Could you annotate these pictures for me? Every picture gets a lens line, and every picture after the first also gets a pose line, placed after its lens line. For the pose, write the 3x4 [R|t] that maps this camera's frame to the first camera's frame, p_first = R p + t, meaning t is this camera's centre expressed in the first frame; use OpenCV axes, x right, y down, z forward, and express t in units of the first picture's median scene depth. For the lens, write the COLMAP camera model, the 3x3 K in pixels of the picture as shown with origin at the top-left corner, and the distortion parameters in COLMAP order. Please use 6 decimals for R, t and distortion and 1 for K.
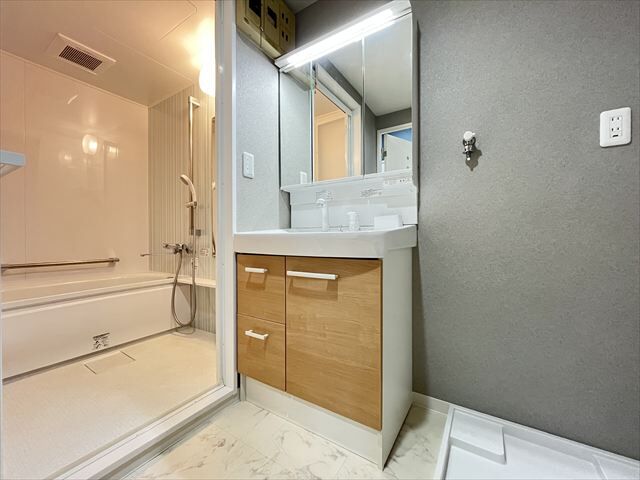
lens RADIAL K [[258.0, 0, 319.9], [0, 258.0, 240.4], [0, 0, 1]] dist [-0.001938, -0.000203]
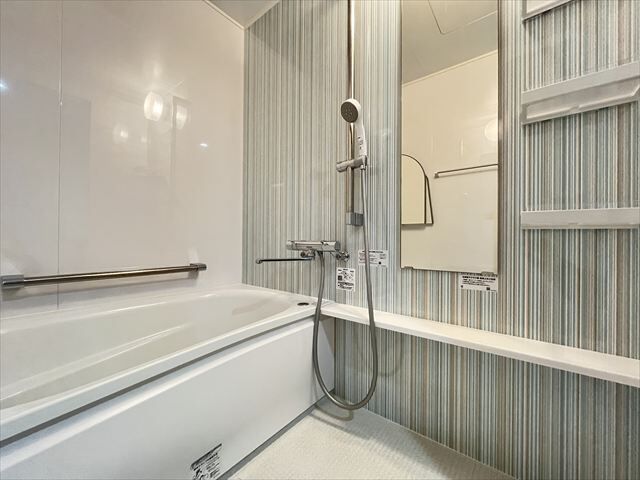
lens RADIAL K [[258.0, 0, 320.7], [0, 258.0, 239.8], [0, 0, 1]] dist [-0.001938, -0.000203]
pose [[0.994619, 0.008669, -0.103235, -0.449652], [-0.010353, 0.999822, -0.015786, 0.017435], [0.103080, 0.016770, 0.994532, 0.430223]]
